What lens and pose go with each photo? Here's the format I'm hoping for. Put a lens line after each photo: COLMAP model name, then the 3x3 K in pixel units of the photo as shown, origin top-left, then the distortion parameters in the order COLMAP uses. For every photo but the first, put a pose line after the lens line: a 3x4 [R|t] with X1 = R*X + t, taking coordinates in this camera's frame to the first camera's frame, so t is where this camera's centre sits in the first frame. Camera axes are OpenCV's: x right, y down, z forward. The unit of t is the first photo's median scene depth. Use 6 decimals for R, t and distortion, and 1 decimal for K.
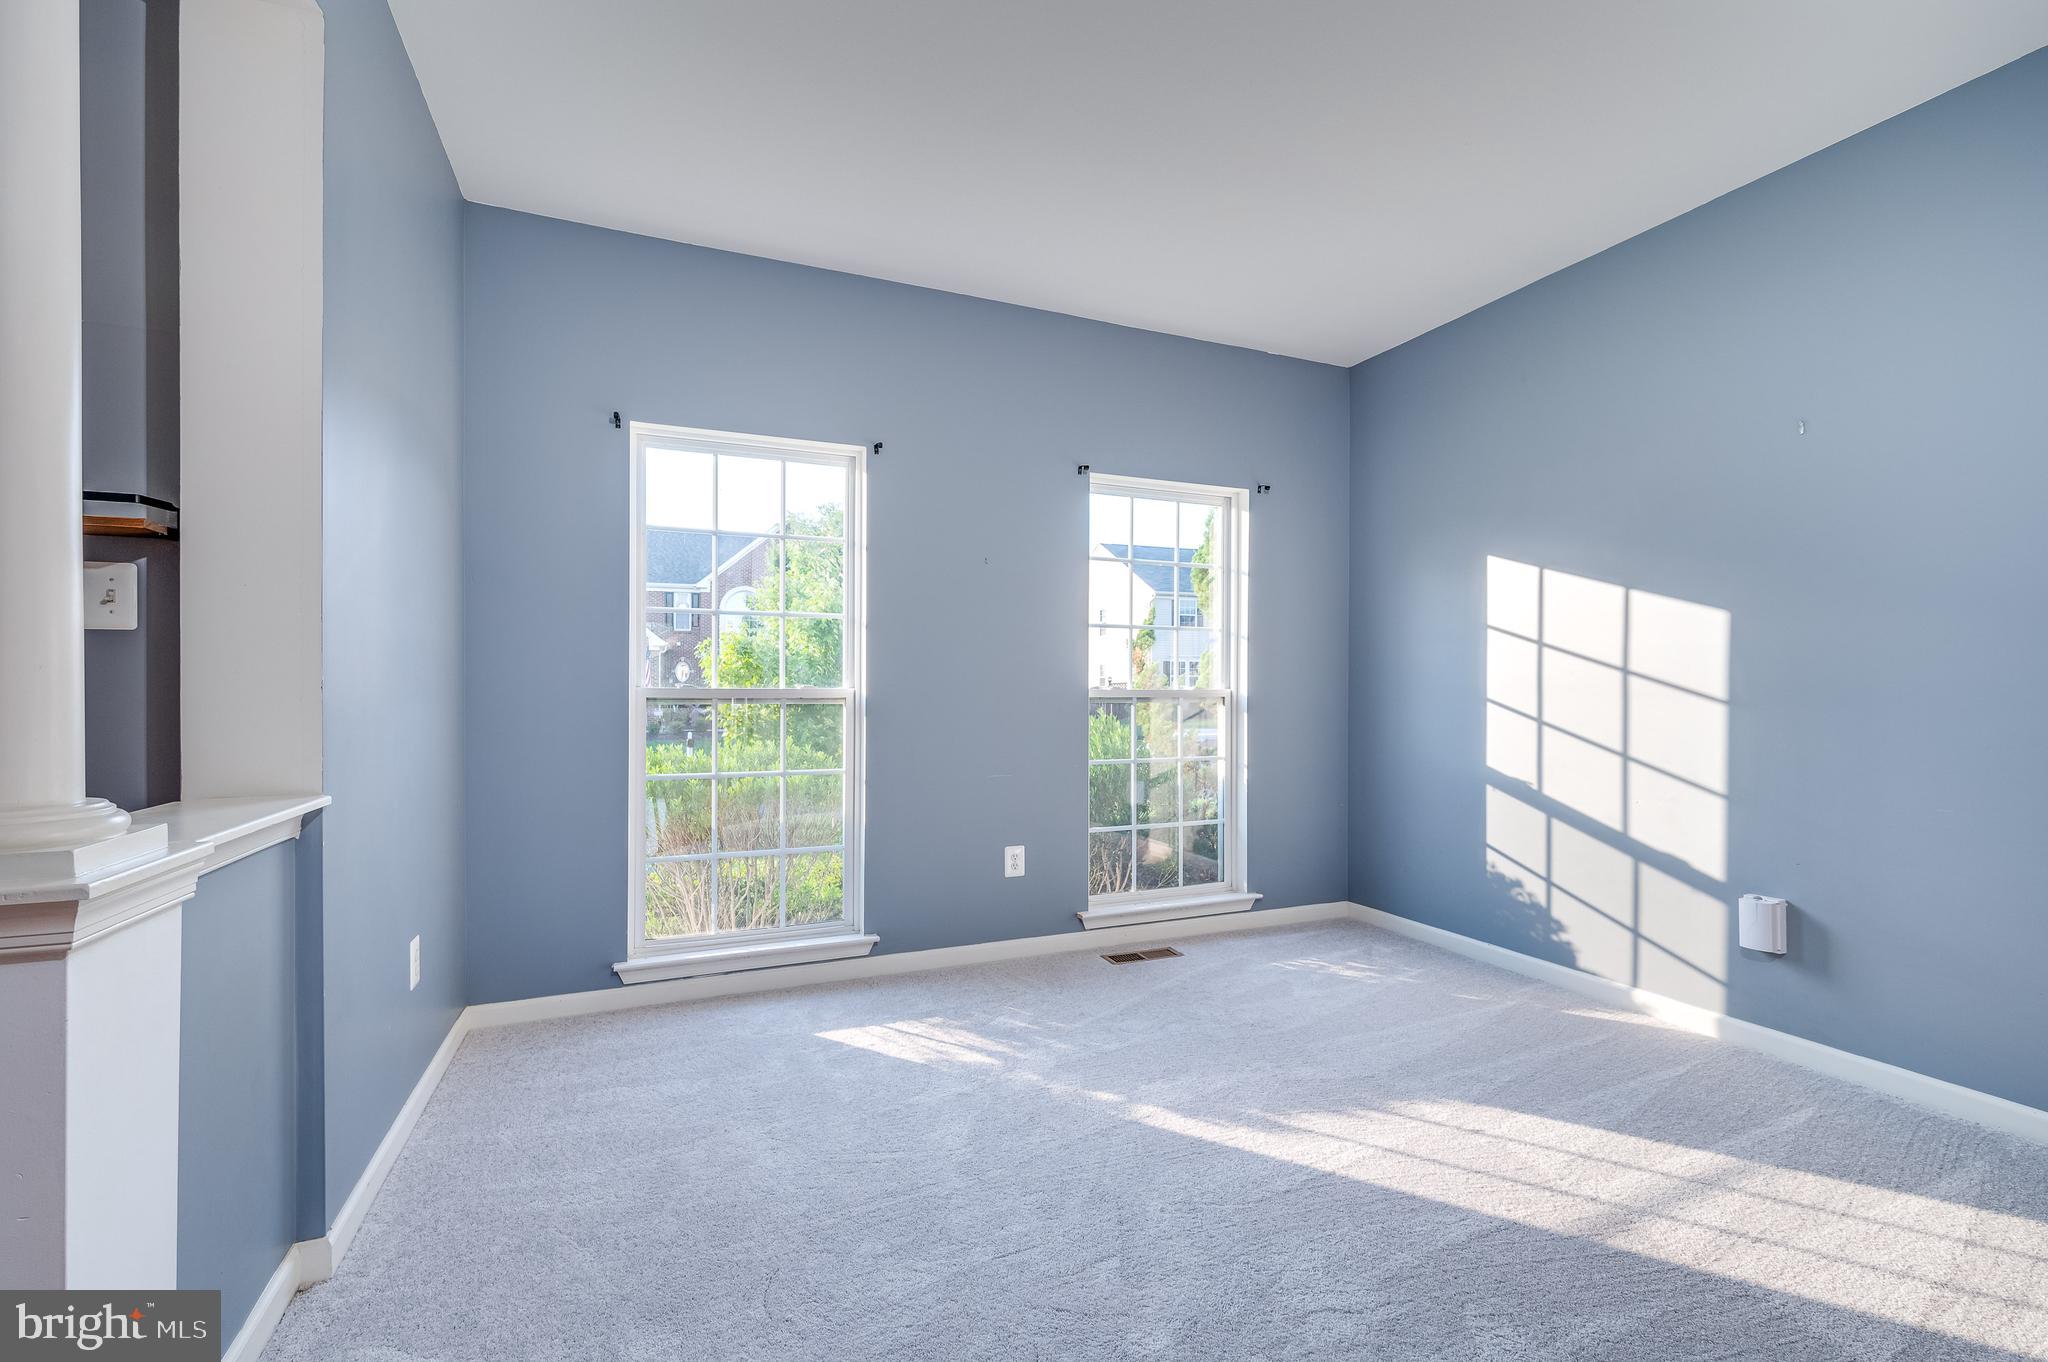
lens RADIAL K [[855.5, 0, 1023.3], [0, 855.5, 696.4], [0, 0, 1]] dist [0.000068, -0.000049]
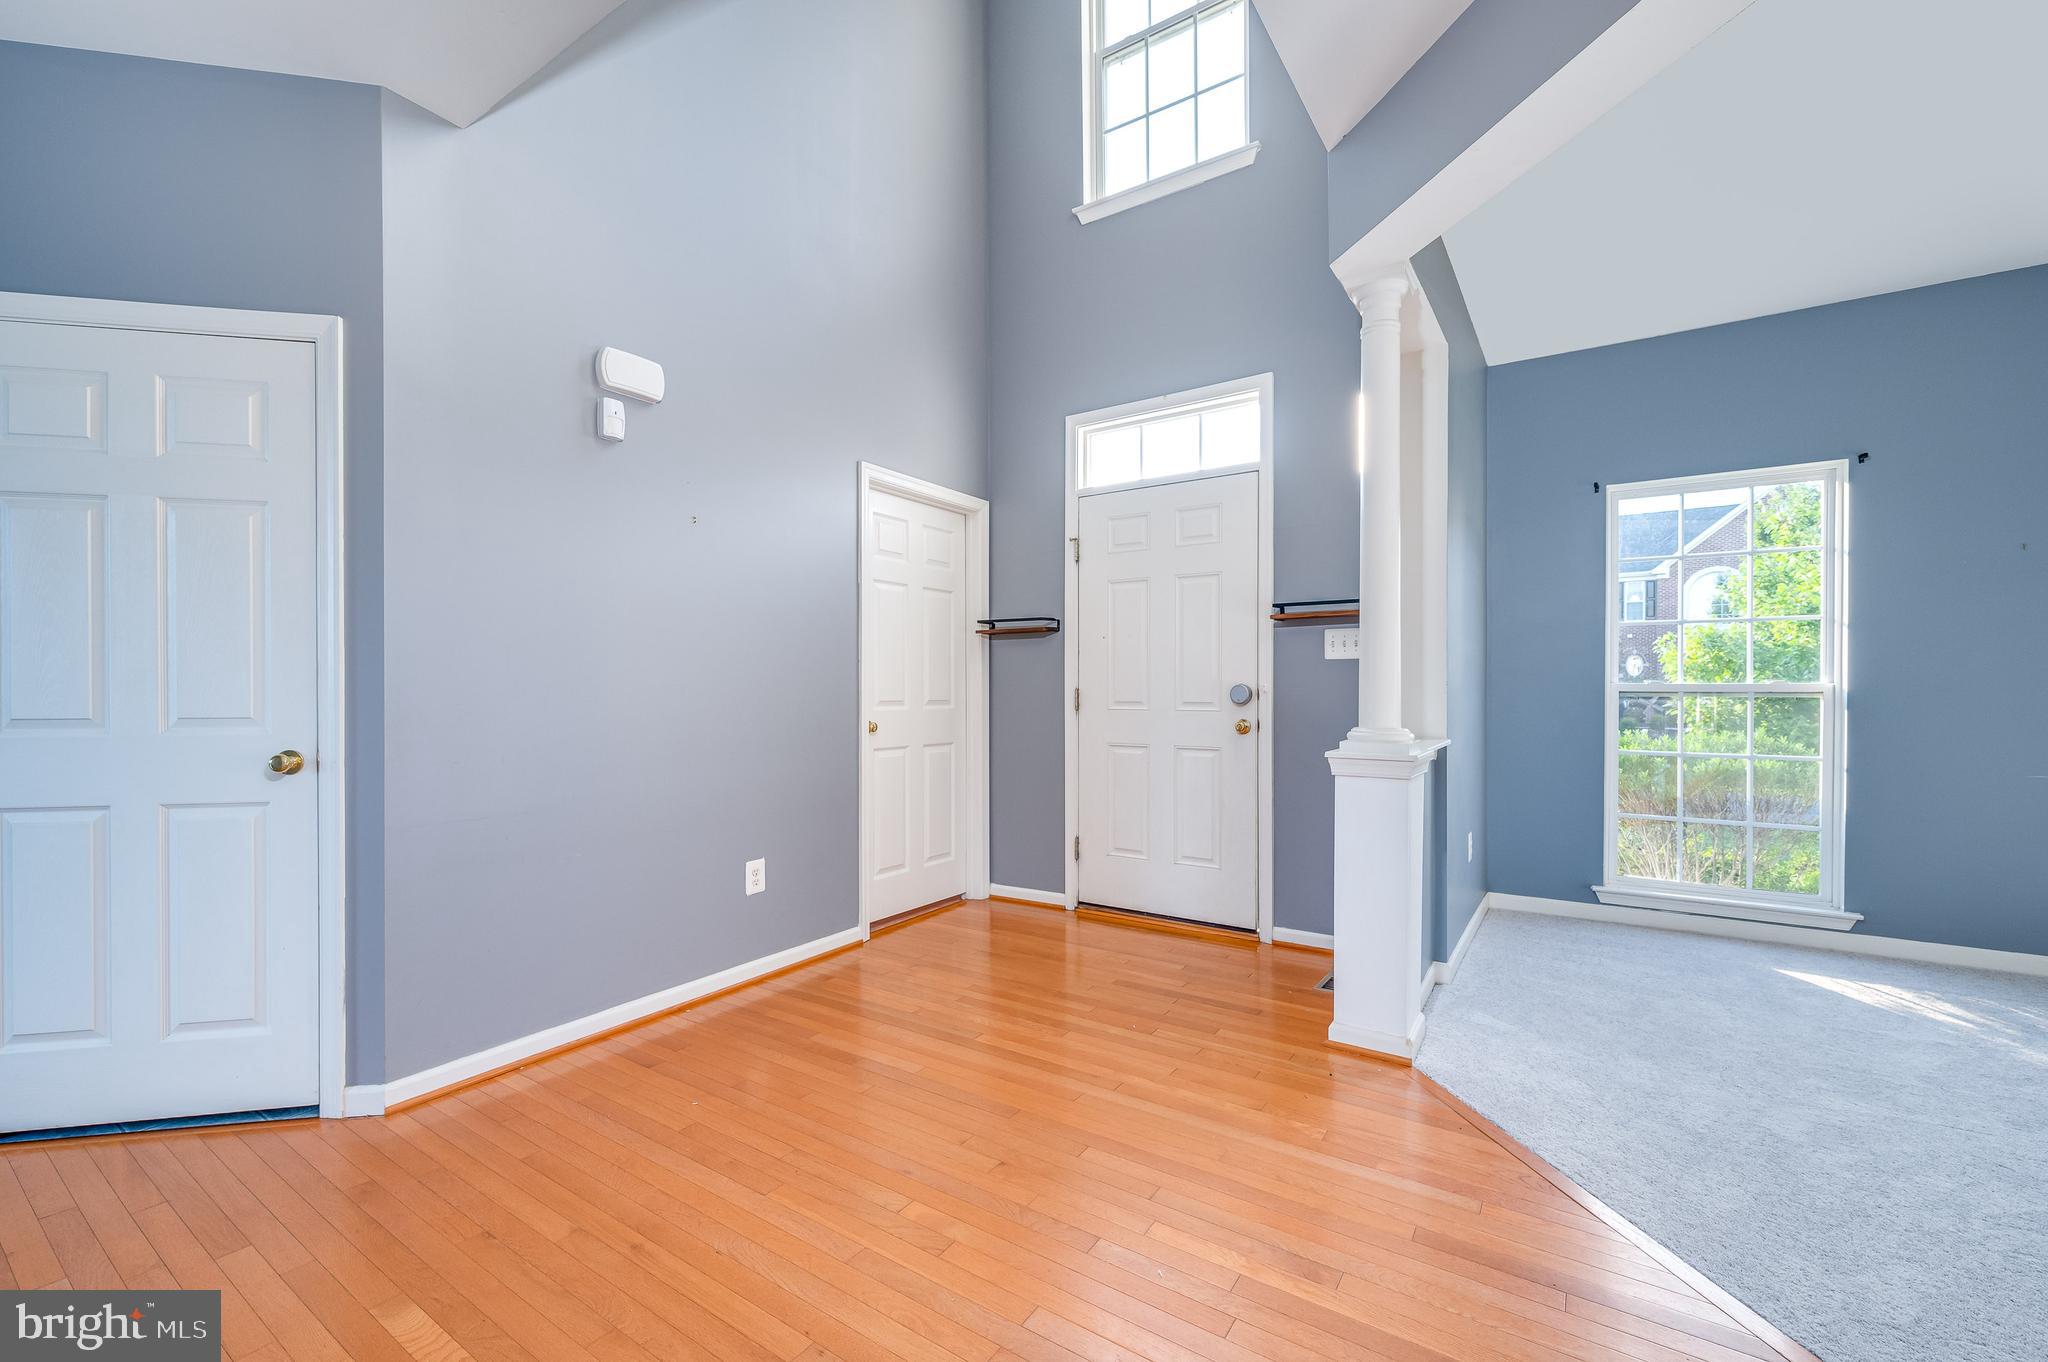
lens RADIAL K [[855.5, 0, 1022.0], [0, 855.5, 692.7], [0, 0, 1]] dist [0.000068, -0.000049]
pose [[0.542919, 0.002512, -0.839781, 0.145254], [-0.002121, 0.999996, 0.001620, 0.003228], [0.839783, 0.000902, 0.542922, -0.424802]]
